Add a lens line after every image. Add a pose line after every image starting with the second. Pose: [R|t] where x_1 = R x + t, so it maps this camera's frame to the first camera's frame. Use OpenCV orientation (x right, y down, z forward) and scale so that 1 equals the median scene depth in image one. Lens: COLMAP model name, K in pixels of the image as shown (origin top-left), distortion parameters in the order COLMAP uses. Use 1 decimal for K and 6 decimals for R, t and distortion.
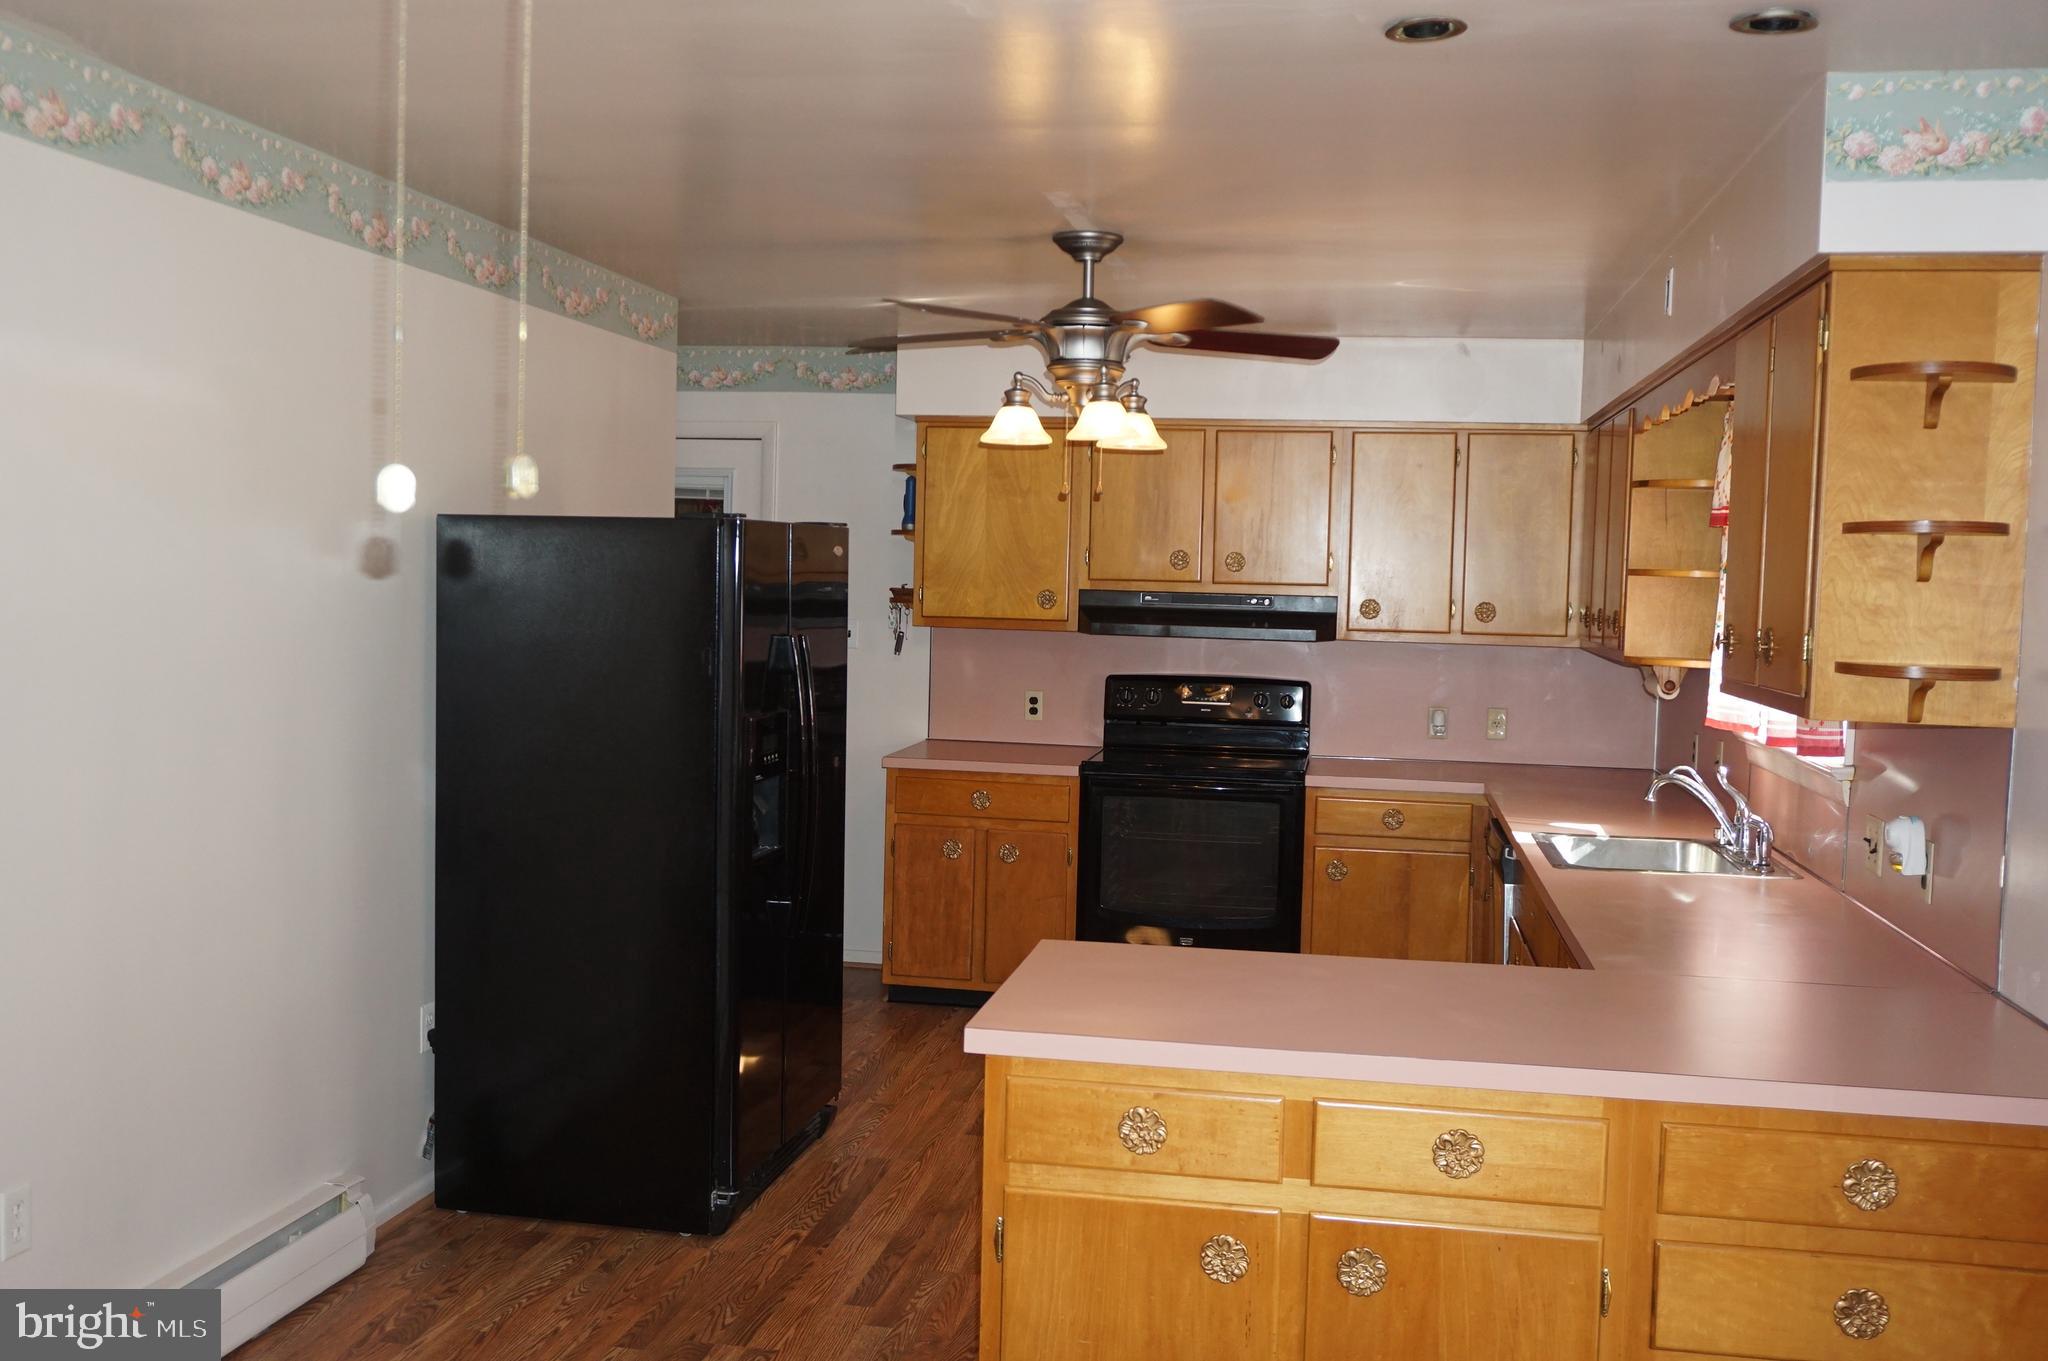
lens RADIAL K [[1857.3, 0, 1019.5], [0, 1857.3, 687.5], [0, 0, 1]] dist [0.011348, 0.009671]
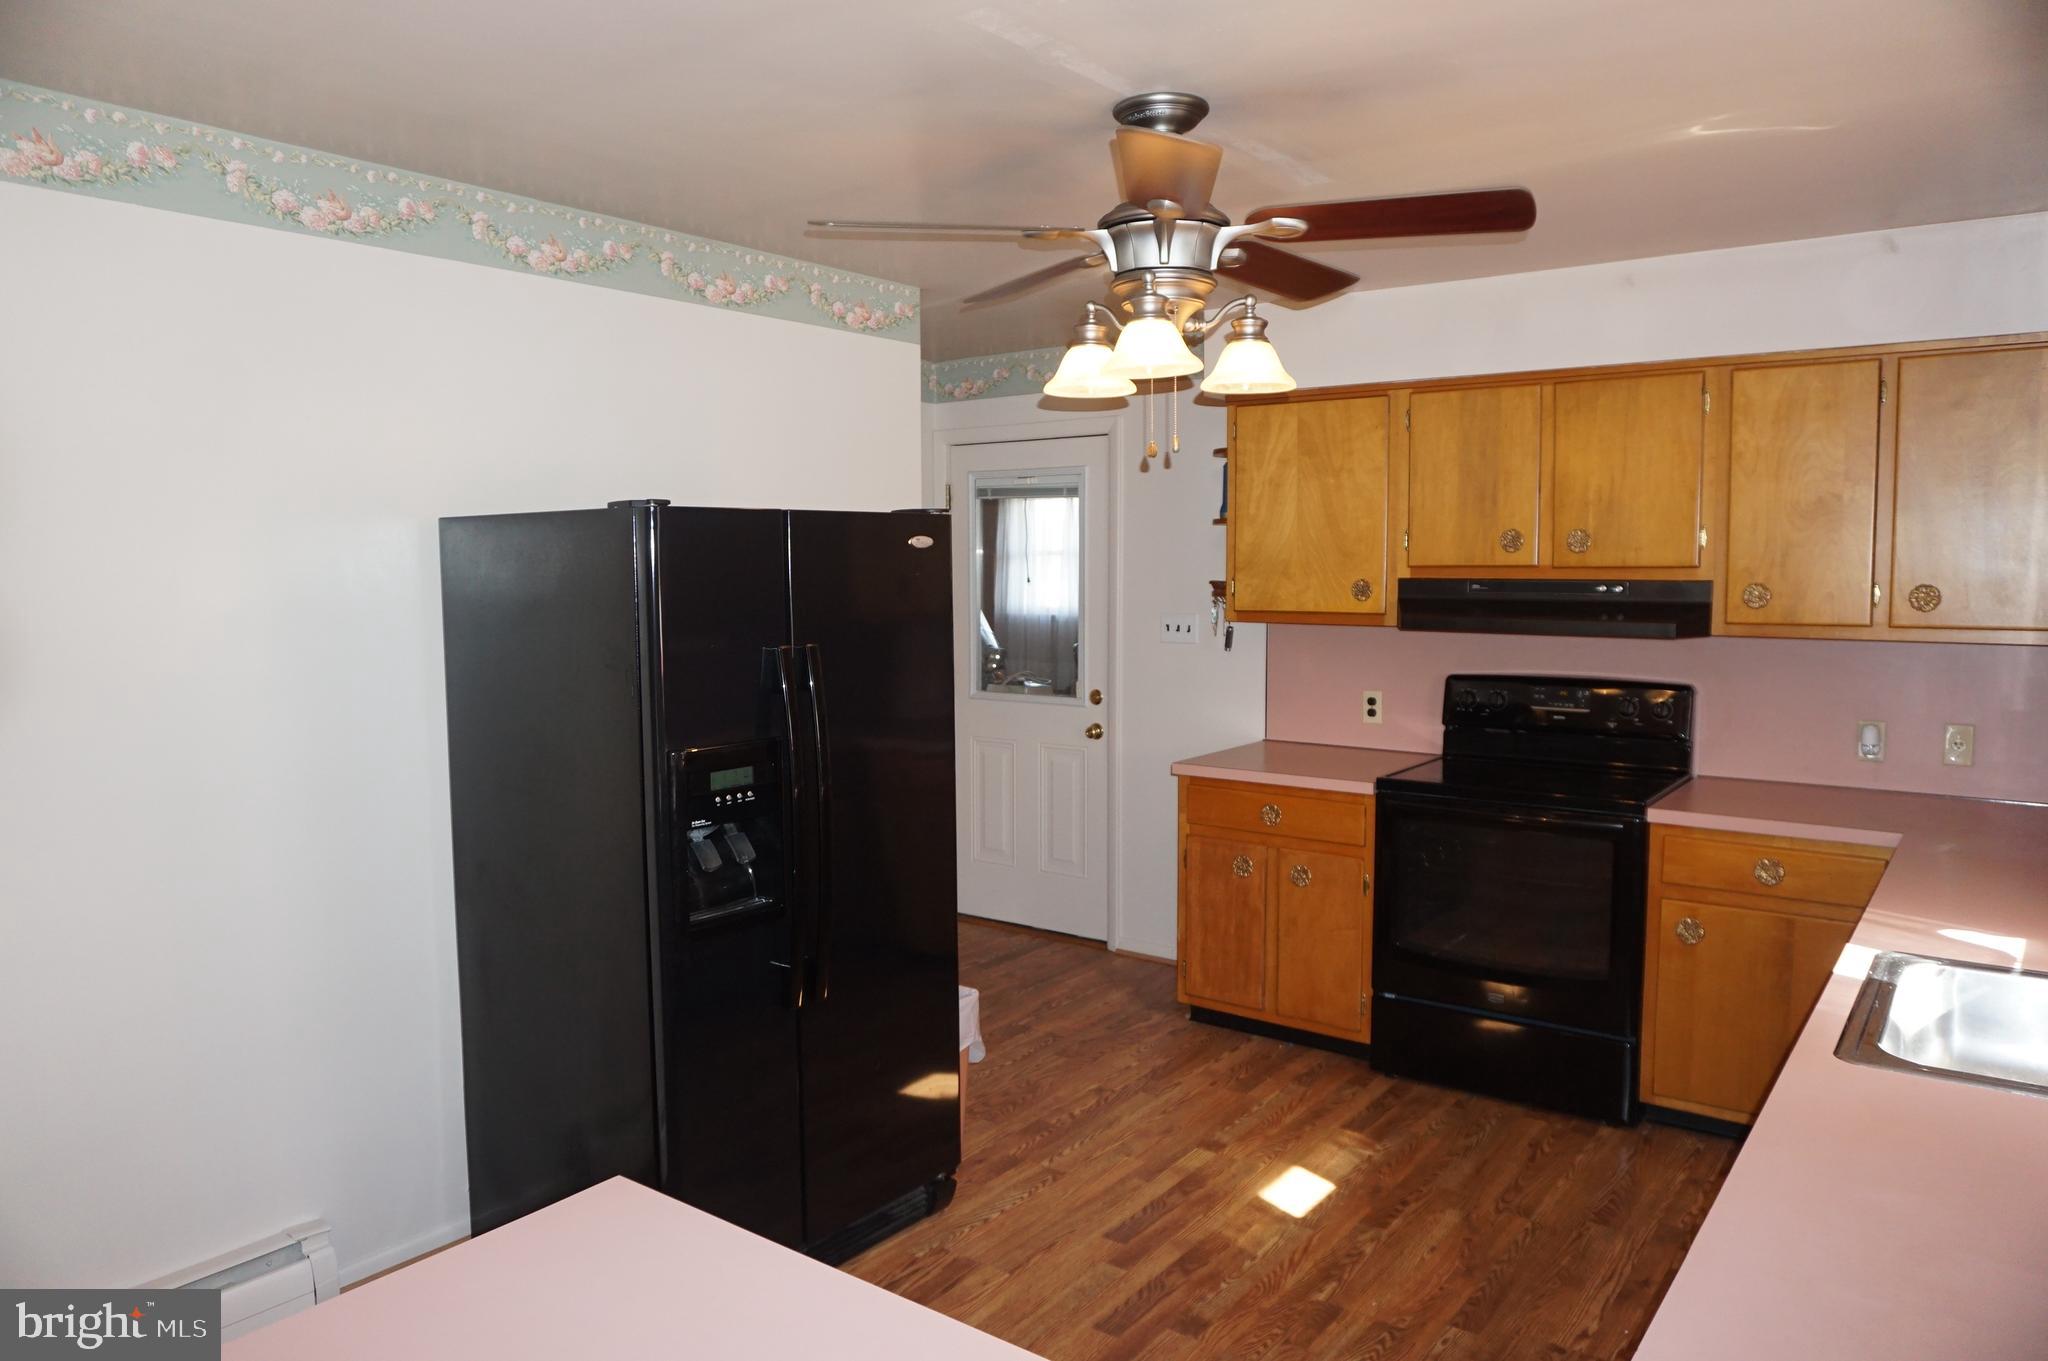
lens RADIAL K [[1369.8, 0, 1024.0], [0, 1369.8, 680.5], [0, 0, 1]] dist [-0.068135, 0.068115]
pose [[0.893010, 0.010446, -0.449915, 0.169208], [-0.001708, 0.999802, 0.019825, -0.017544], [0.450033, -0.016935, 0.892851, 0.354327]]
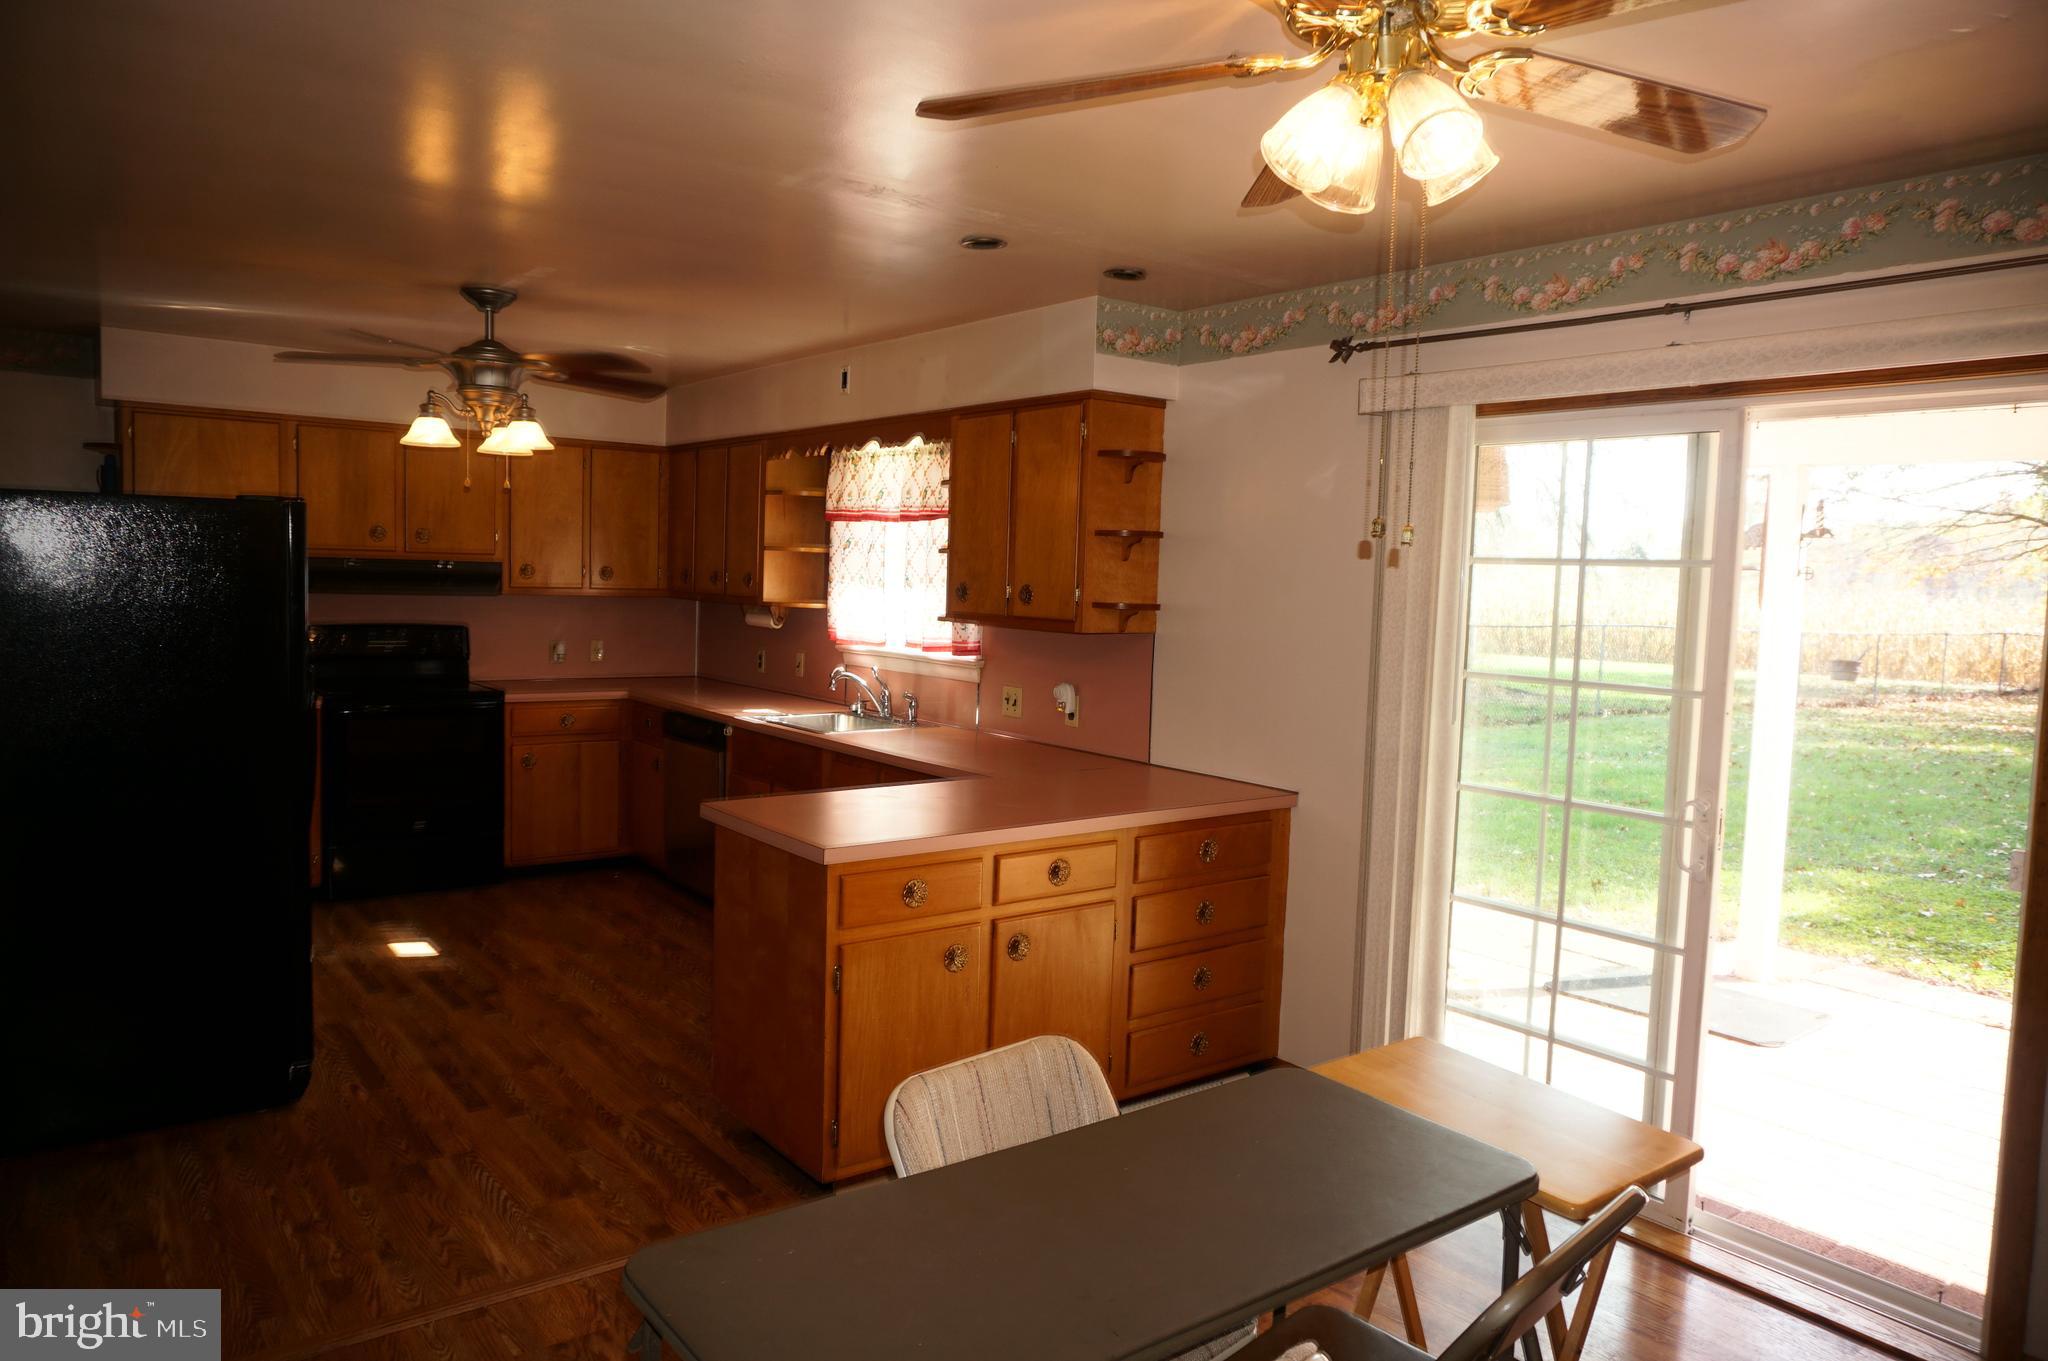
lens RADIAL K [[1391.4, 0, 991.8], [0, 1391.4, 680.7], [0, 0, 1]] dist [0.001394, 0.002570]
pose [[0.686685, -0.062097, 0.724298, -0.325777], [0.031705, 0.997955, 0.055500, -0.007711], [-0.726263, -0.015147, 0.687250, 0.040339]]
